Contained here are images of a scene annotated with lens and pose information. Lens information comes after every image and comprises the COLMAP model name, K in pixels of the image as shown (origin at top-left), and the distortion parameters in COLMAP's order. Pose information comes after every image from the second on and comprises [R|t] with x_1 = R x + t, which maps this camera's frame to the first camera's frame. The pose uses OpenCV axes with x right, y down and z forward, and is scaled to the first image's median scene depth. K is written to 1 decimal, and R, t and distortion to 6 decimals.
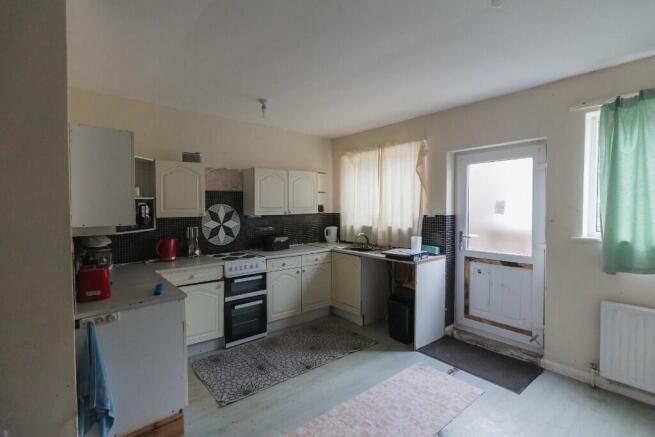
lens RADIAL K [[315.4, 0, 274.8], [0, 315.4, 214.7], [0, 0, 1]] dist [0.003271, 0.001160]
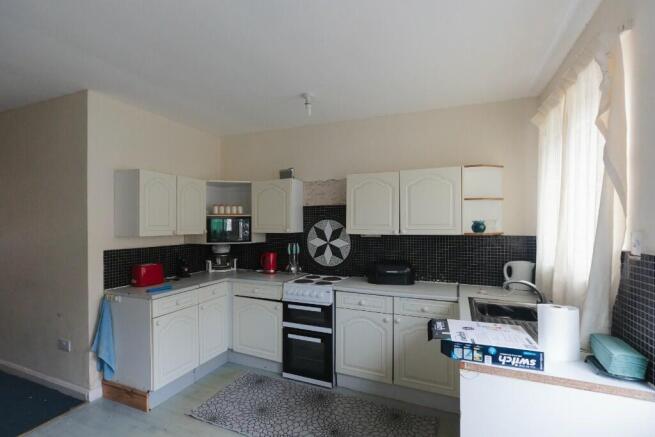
lens RADIAL K [[315.4, 0, 323.6], [0, 315.4, 223.8], [0, 0, 1]] dist [0.003271, 0.001160]
pose [[0.483628, 0.008026, -0.875237, 0.610515], [-0.022363, 0.999745, -0.003189, -0.020561], [0.874988, 0.021115, 0.483684, 0.559901]]
